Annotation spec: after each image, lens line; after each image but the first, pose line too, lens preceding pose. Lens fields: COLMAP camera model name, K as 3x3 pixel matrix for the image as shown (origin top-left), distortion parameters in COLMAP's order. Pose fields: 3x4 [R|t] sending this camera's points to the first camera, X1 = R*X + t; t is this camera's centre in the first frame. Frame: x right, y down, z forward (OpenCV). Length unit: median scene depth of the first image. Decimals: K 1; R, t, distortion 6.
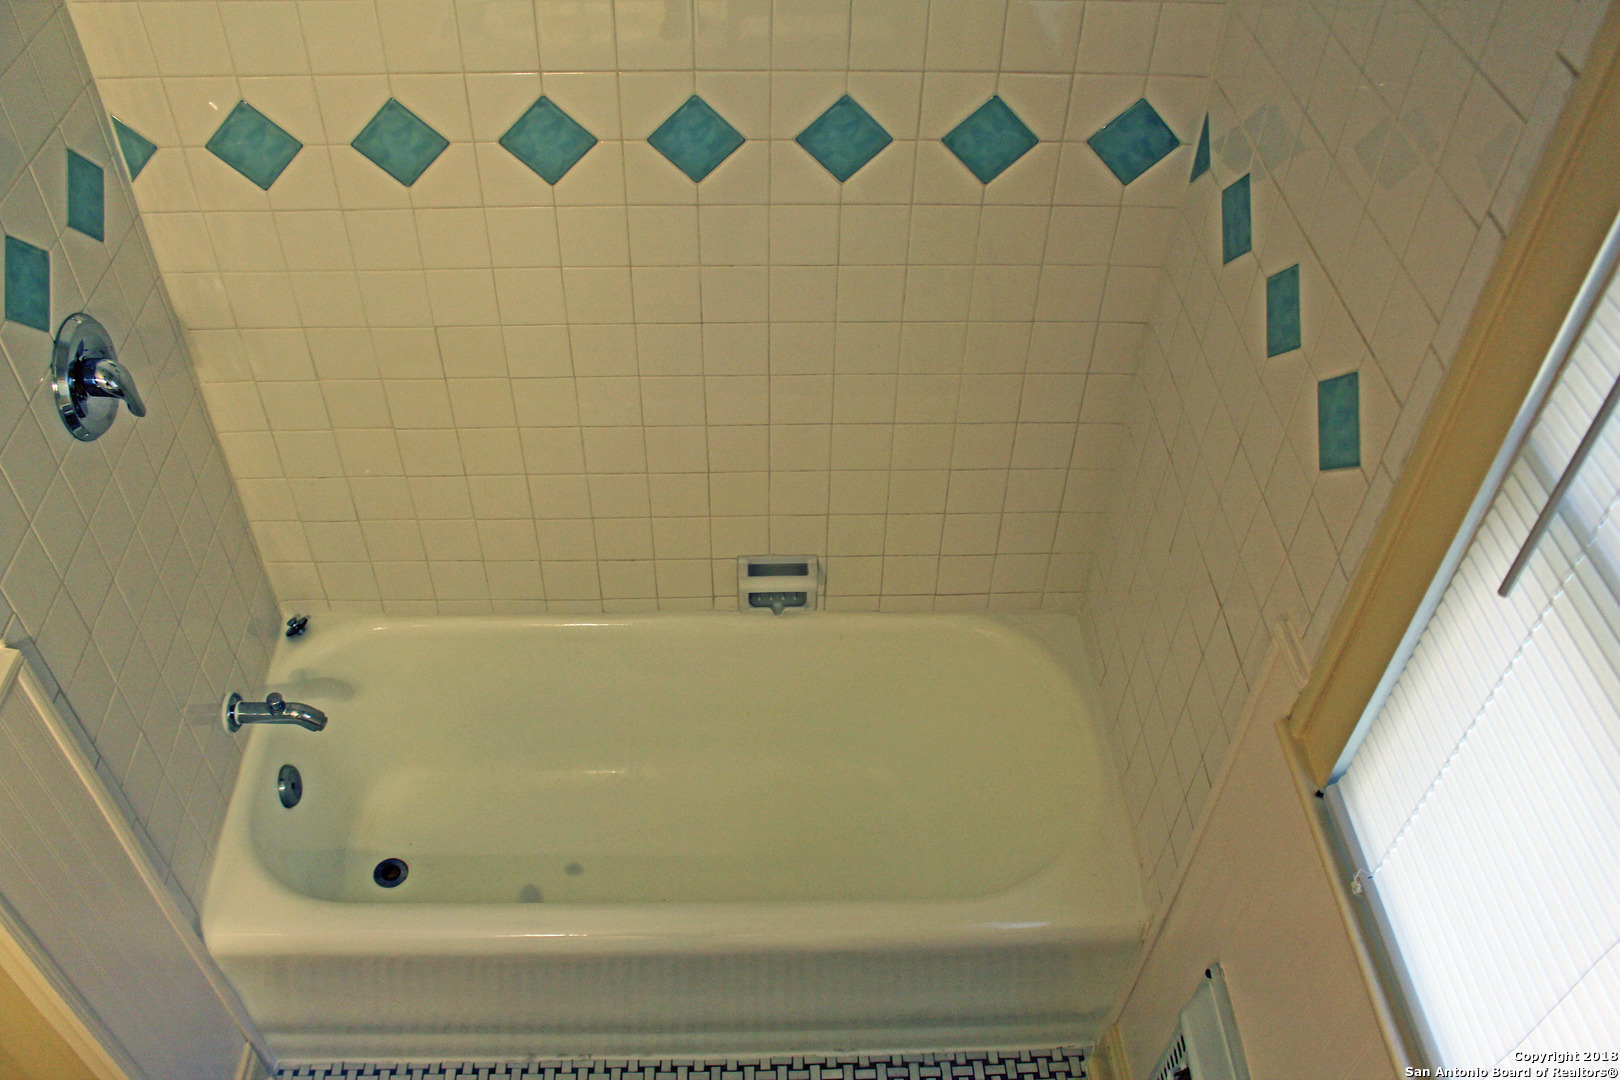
lens RADIAL K [[1338.2, 0, 804.9], [0, 1338.2, 540.5], [0, 0, 1]] dist [-0.084751, 0.013109]
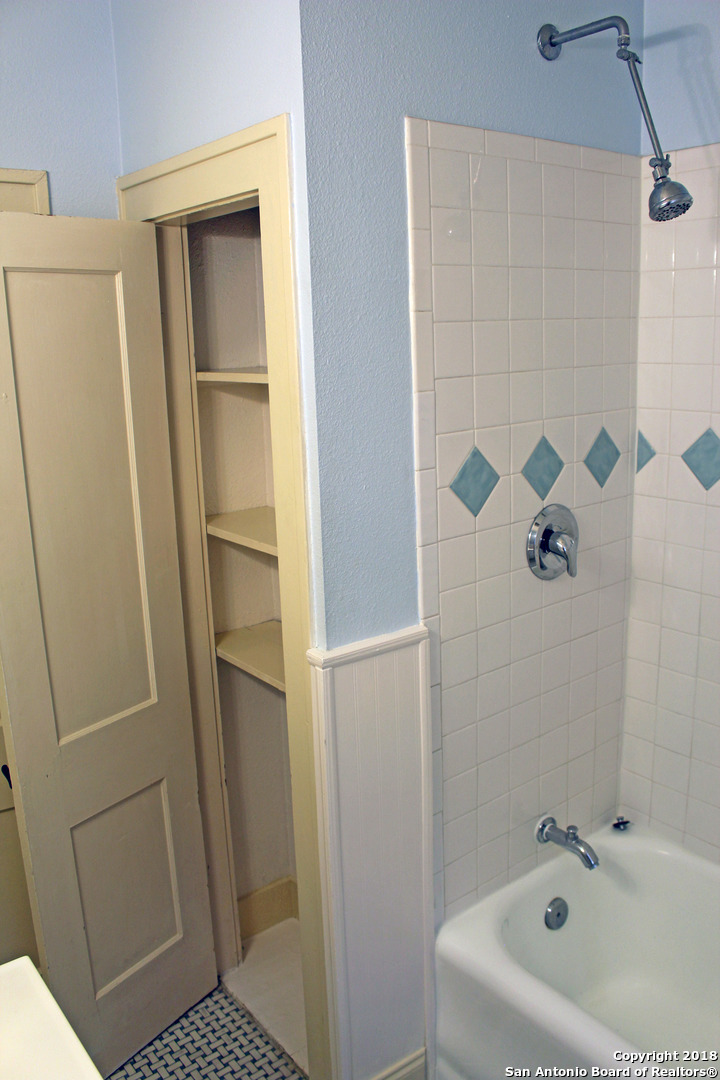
lens RADIAL K [[892.1, 0, 358.1], [0, 892.1, 538.1], [0, 0, 1]] dist [-0.084751, 0.013109]
pose [[0.579989, 0.135146, -0.803336, 0.185488], [-0.538798, 0.803274, -0.253863, 0.255186], [0.610991, 0.580074, 0.538706, 0.208858]]
